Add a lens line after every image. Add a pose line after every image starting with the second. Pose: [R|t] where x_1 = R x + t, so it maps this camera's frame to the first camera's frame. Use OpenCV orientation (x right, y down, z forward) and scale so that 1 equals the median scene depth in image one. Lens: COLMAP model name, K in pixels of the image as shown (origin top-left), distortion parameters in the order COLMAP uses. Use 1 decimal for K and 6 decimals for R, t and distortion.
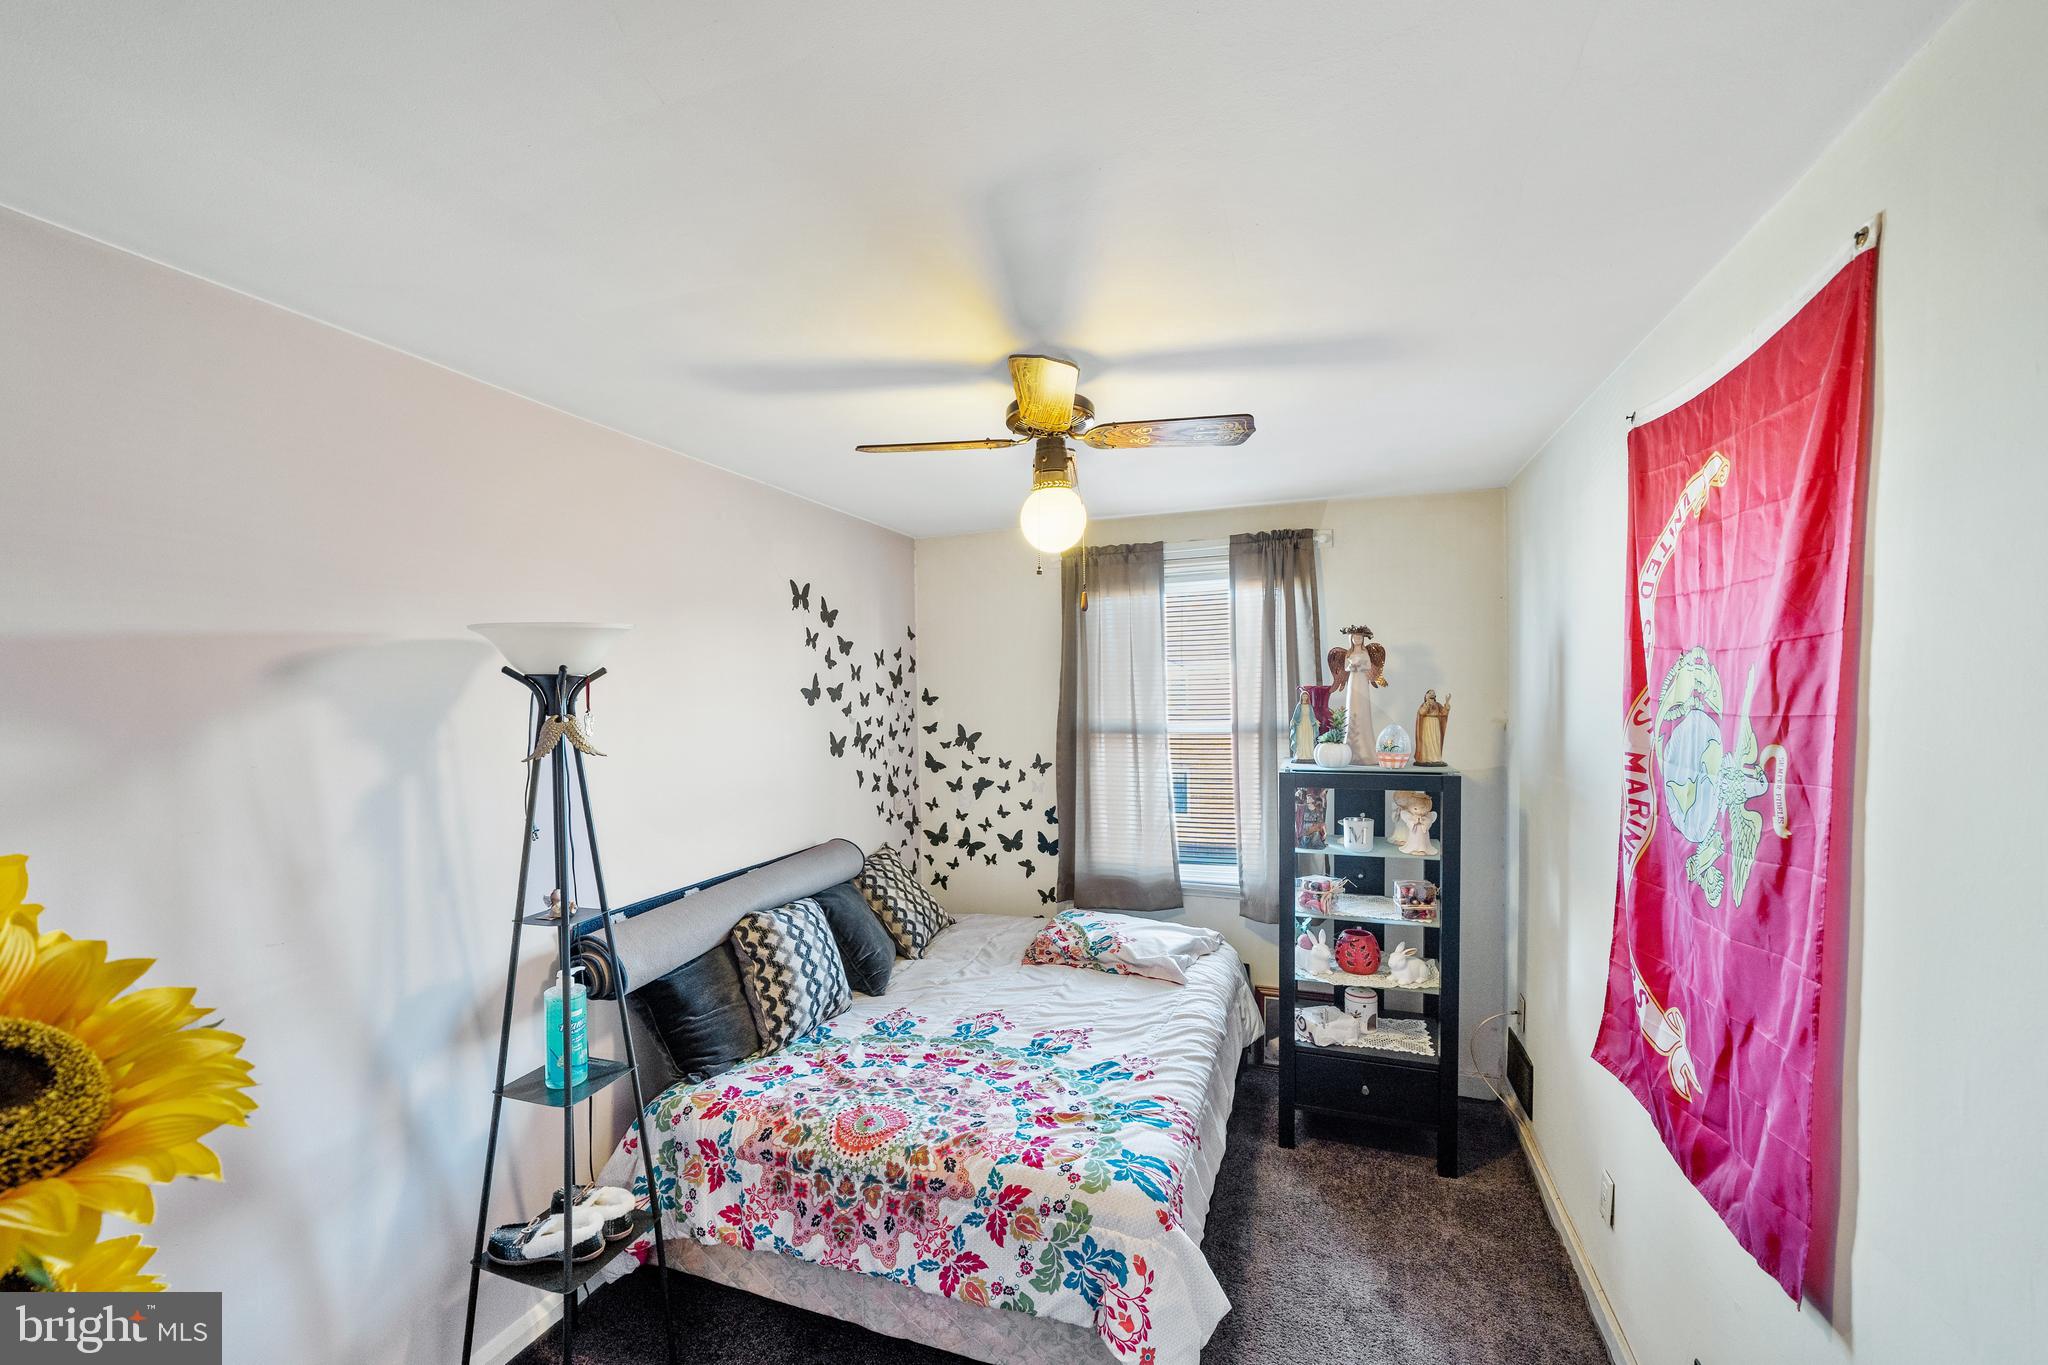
lens RADIAL K [[850.6, 0, 1015.1], [0, 850.6, 724.8], [0, 0, 1]] dist [-0.000502, -0.000089]
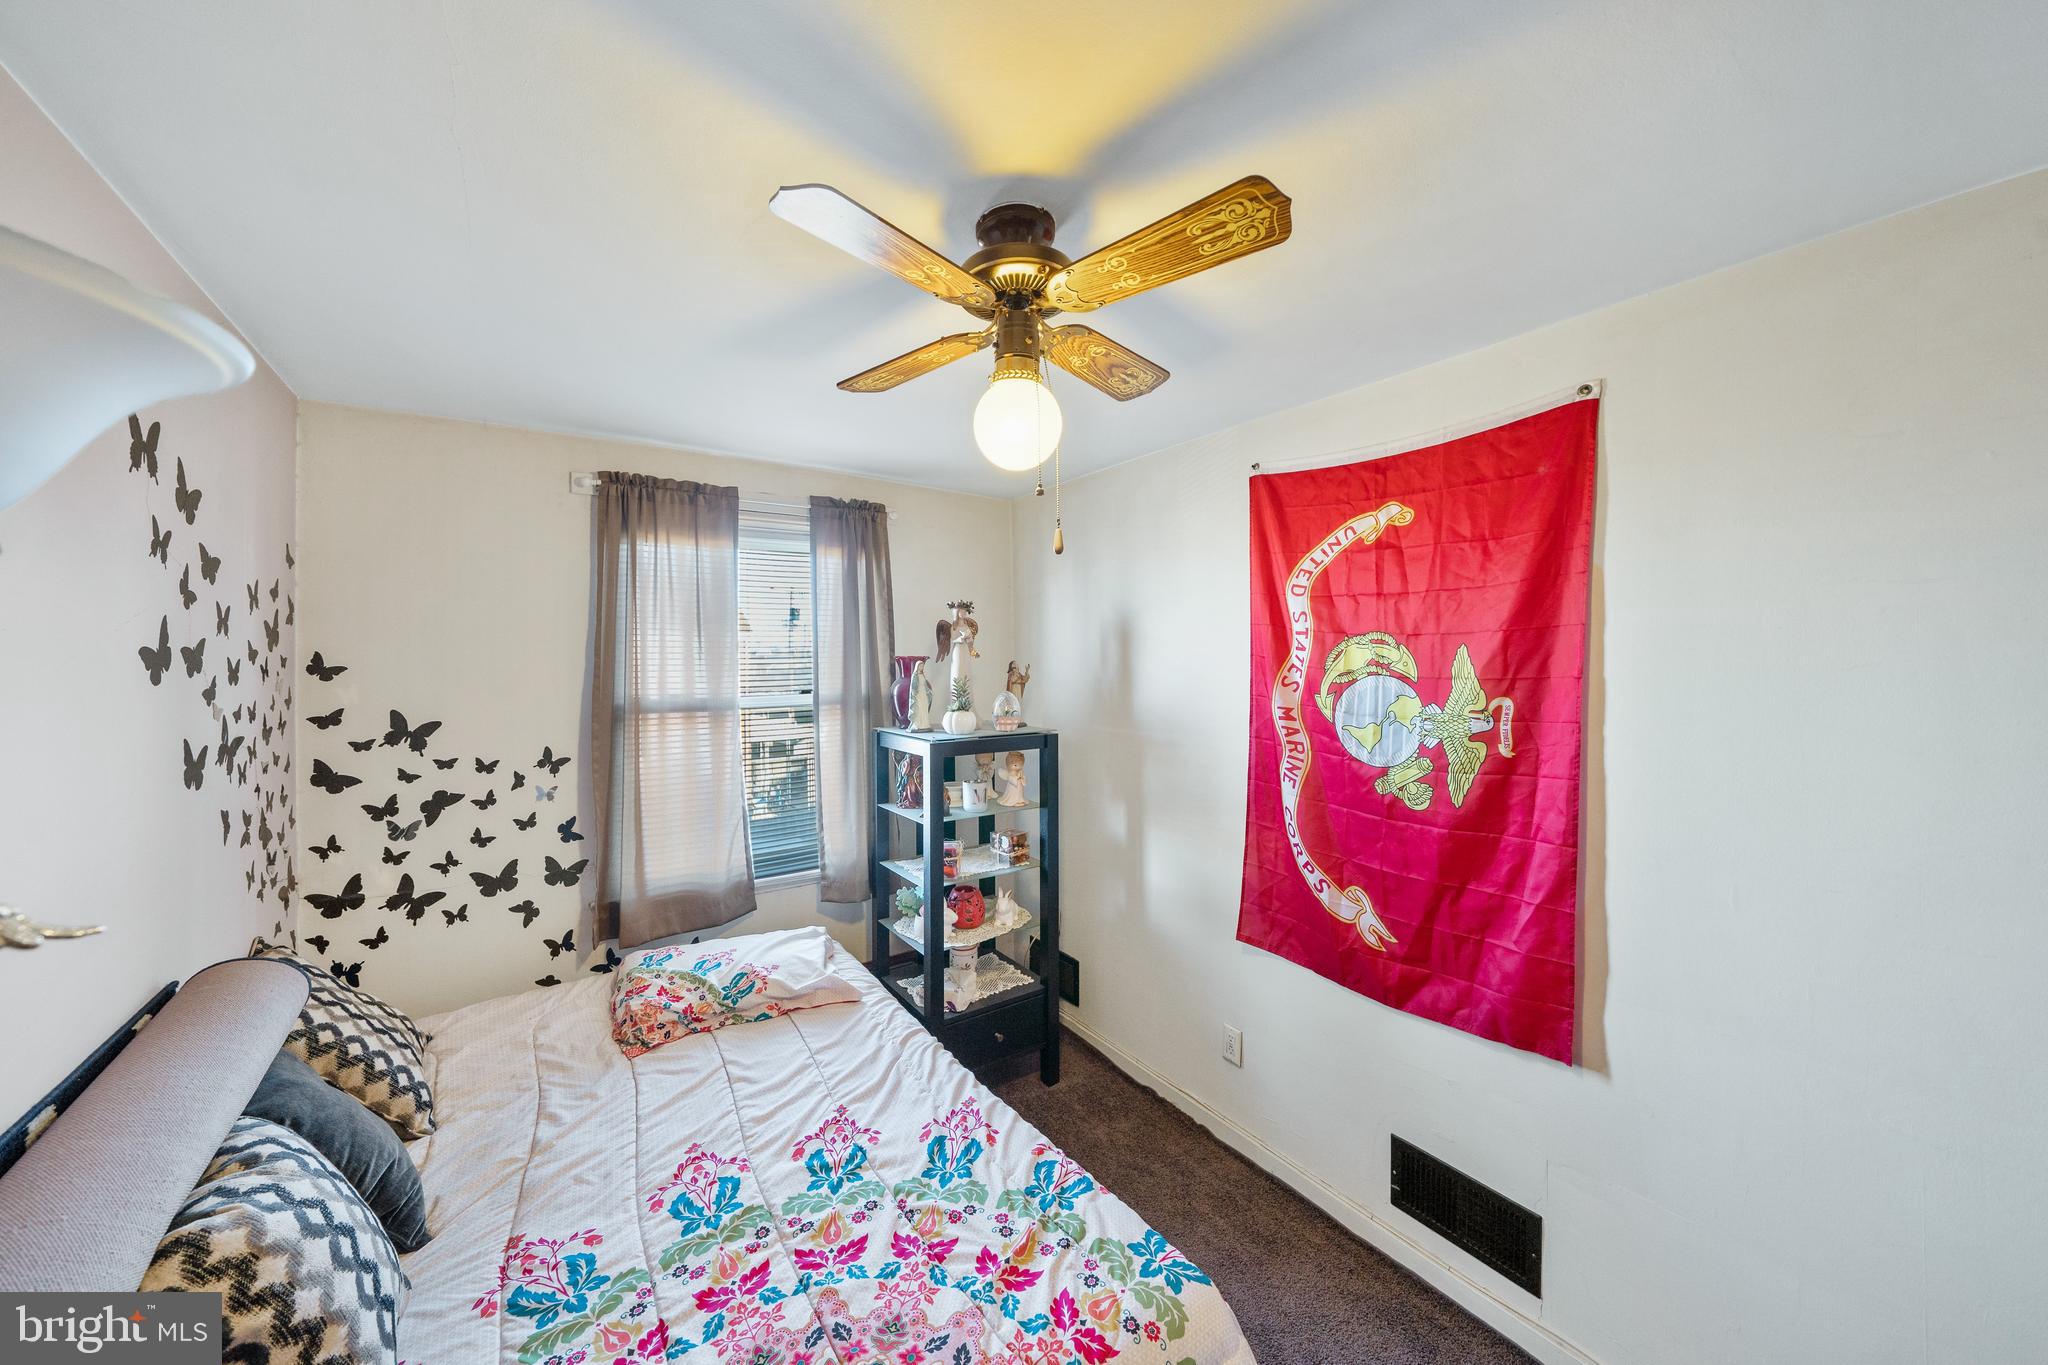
lens RADIAL K [[715.9, 0, 1015.5], [0, 715.9, 648.9], [0, 0, 1]] dist [-0.002605, -0.000113]
pose [[0.586212, 0.020767, 0.809891, -0.248653], [0.027115, 0.998608, -0.045232, -0.010810], [-0.809704, 0.048476, 0.584833, 0.352463]]
